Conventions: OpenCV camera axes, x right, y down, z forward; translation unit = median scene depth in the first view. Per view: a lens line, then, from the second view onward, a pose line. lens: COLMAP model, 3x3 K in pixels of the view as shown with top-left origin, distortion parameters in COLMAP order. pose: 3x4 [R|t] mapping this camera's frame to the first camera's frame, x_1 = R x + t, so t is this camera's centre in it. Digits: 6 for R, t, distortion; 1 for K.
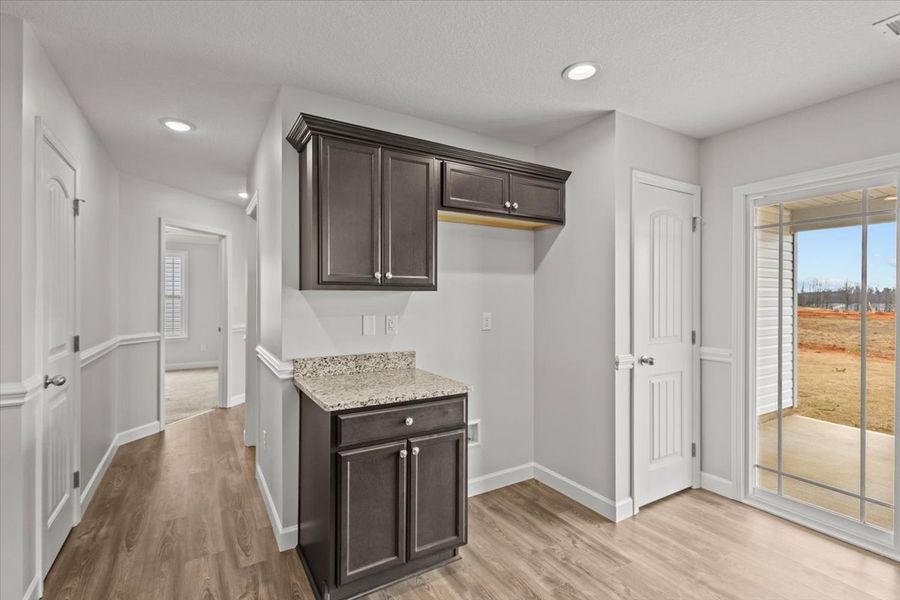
lens RADIAL K [[416.0, 0, 446.0], [0, 416.0, 299.0], [0, 0, 1]] dist [0.015622, -0.000069]
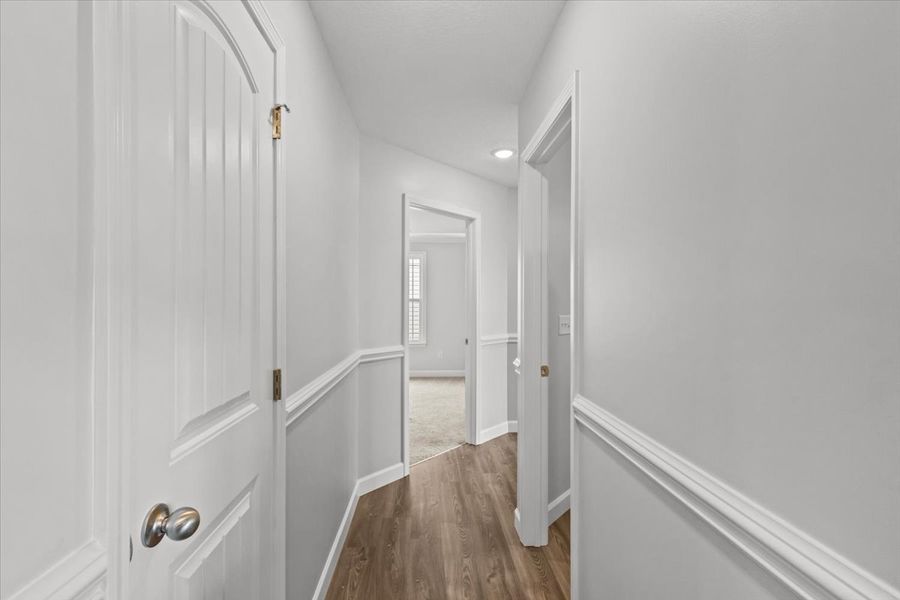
lens RADIAL K [[416.0, 0, 451.7], [0, 416.0, 299.9], [0, 0, 1]] dist [0.015622, -0.000069]
pose [[0.888279, -0.004588, -0.459280, -0.269389], [0.001065, 0.999968, -0.007930, 0.003320], [0.459302, 0.006555, 0.888256, 0.384597]]
